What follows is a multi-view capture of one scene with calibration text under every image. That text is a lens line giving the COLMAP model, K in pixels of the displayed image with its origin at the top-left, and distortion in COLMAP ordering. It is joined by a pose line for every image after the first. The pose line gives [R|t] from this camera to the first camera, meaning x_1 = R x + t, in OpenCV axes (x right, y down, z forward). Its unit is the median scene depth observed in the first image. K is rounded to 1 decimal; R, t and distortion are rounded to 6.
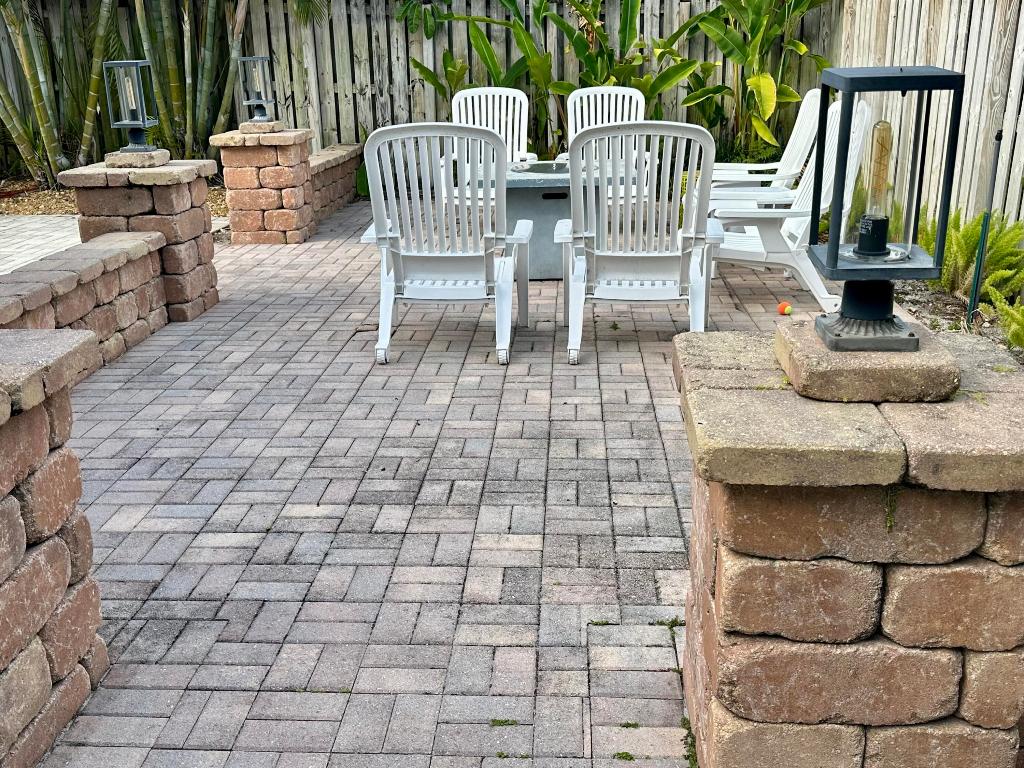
lens RADIAL K [[1069.2, 0, 514.1], [0, 1069.2, 383.6], [0, 0, 1]] dist [0.142788, 0.000000]
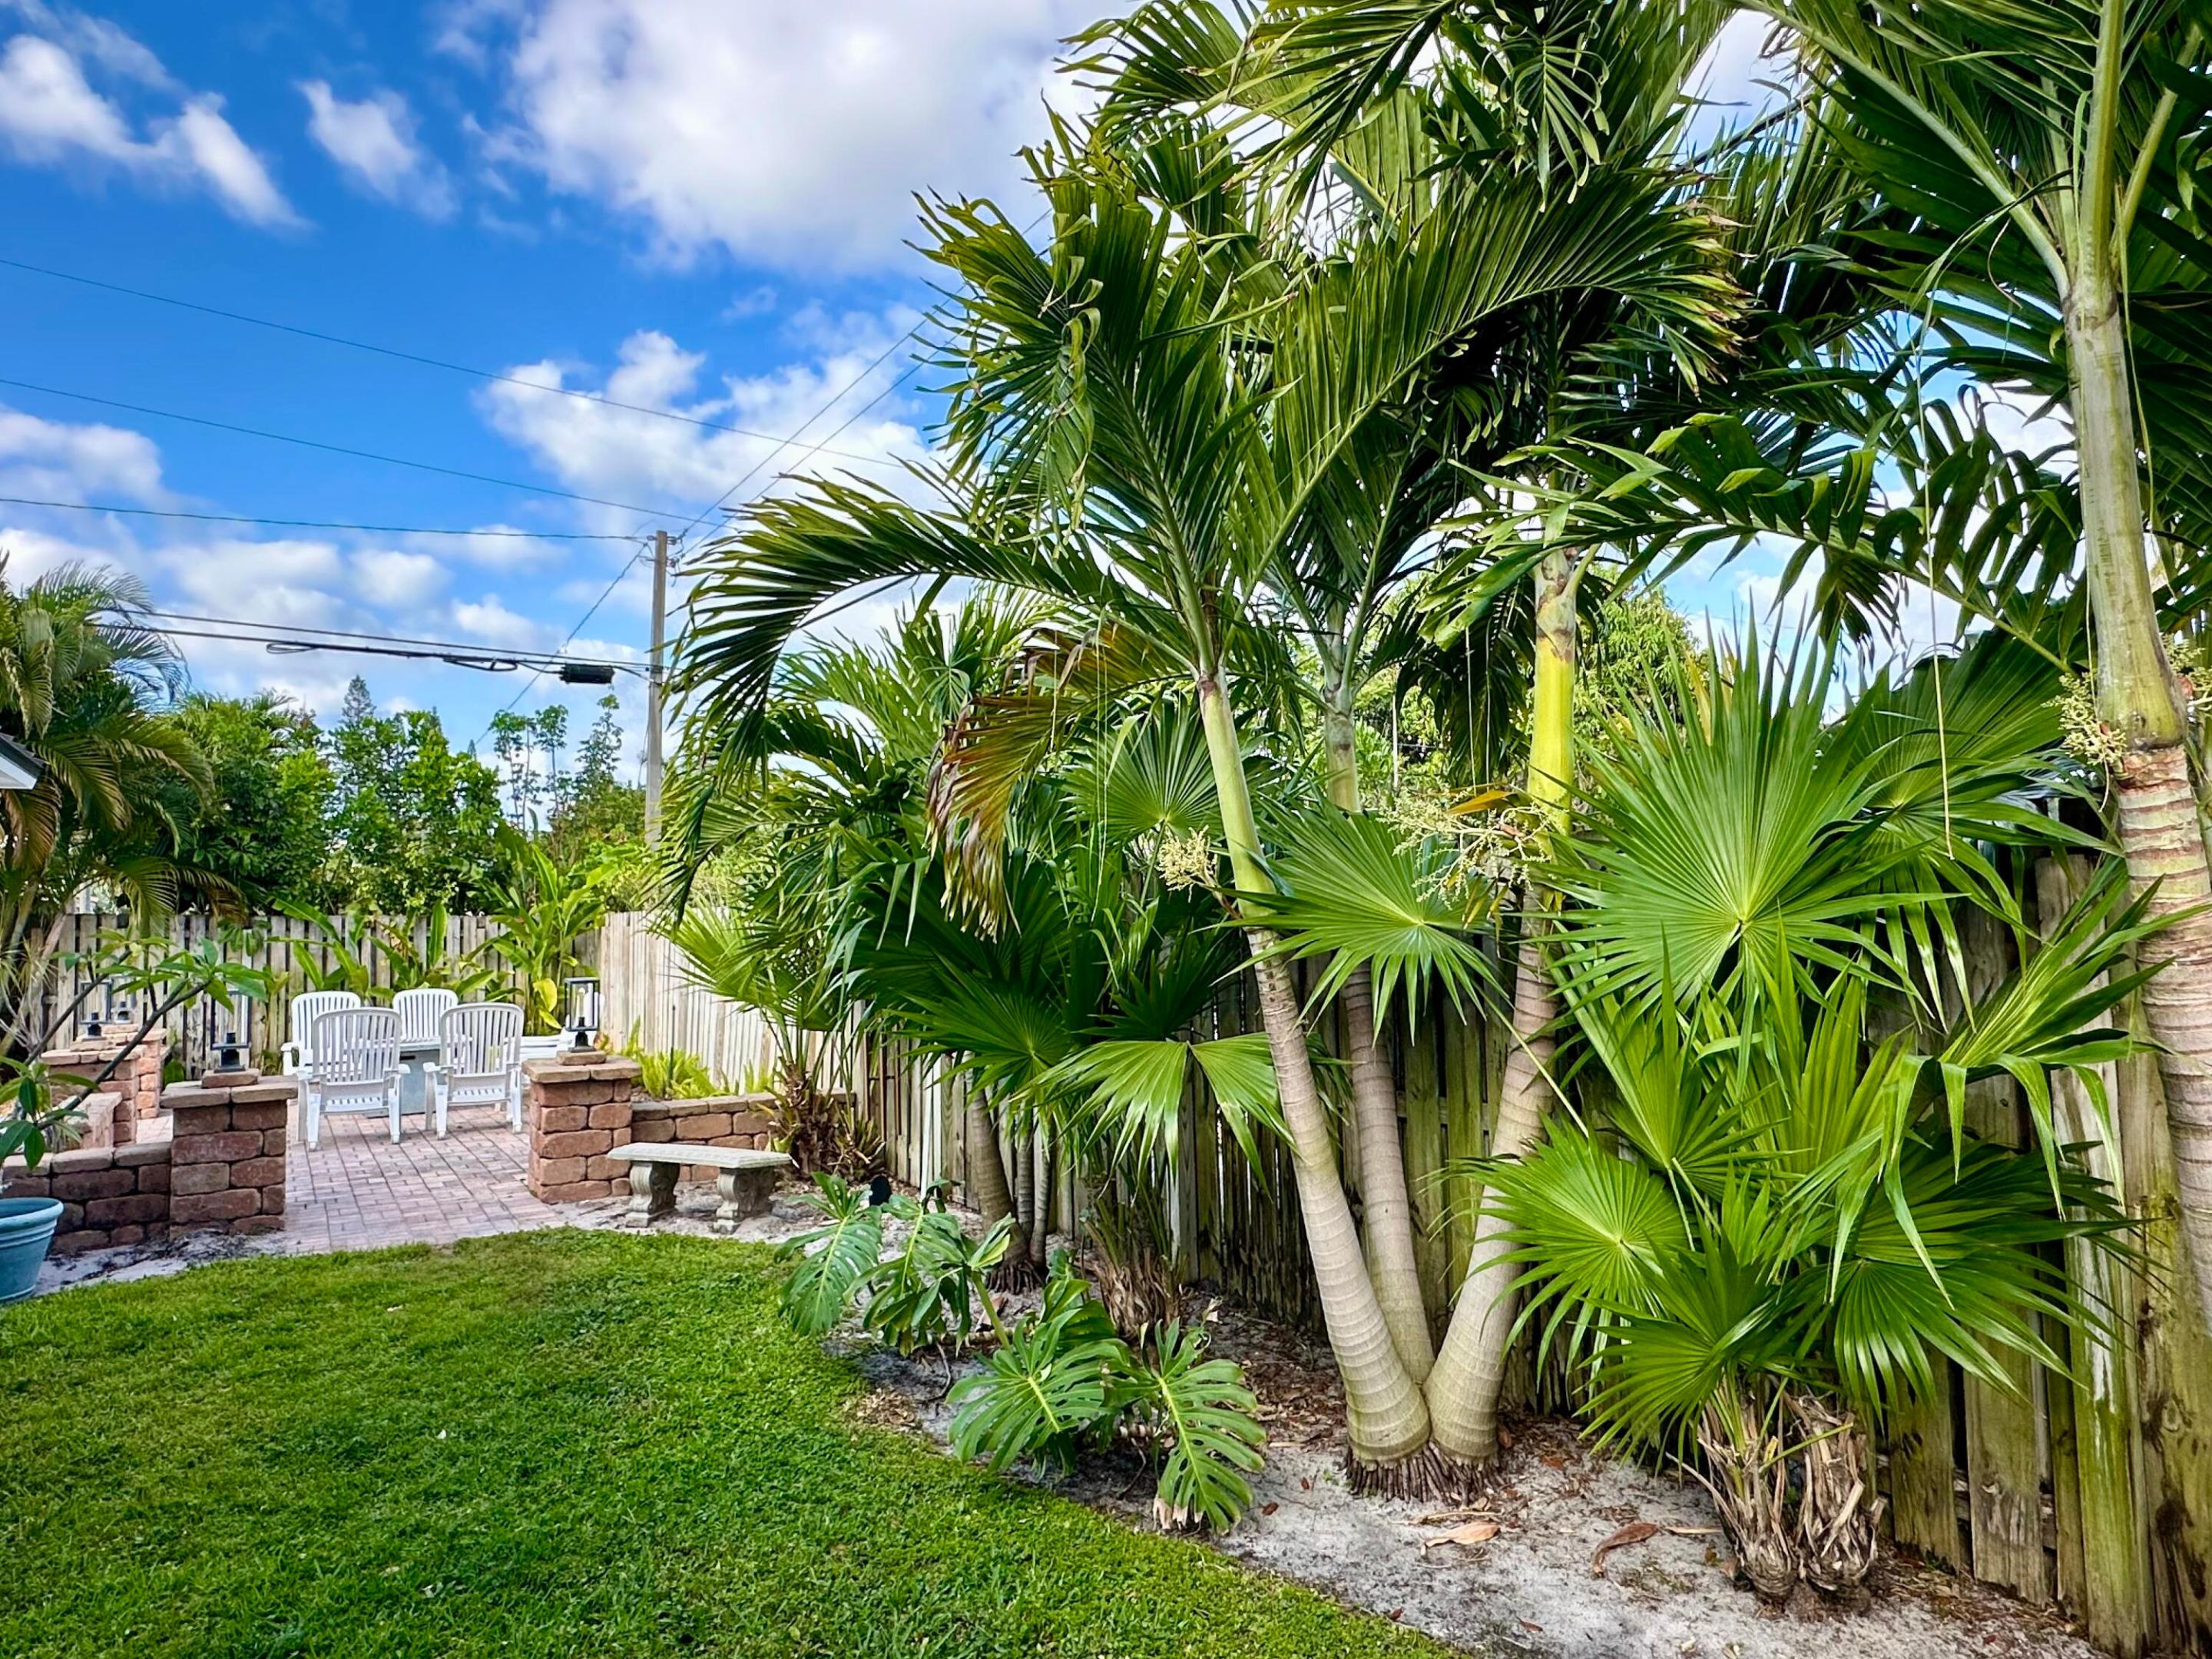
lens RADIAL K [[1327.7, 0, 1104.4], [0, 1327.7, 830.3], [0, 0, 1]] dist [-0.004265, 0.001648]
pose [[0.816945, 0.042628, 0.575138, -0.165731], [0.177490, 0.930278, -0.321062, 0.202444], [-0.548725, 0.364371, 0.752420, -0.711908]]
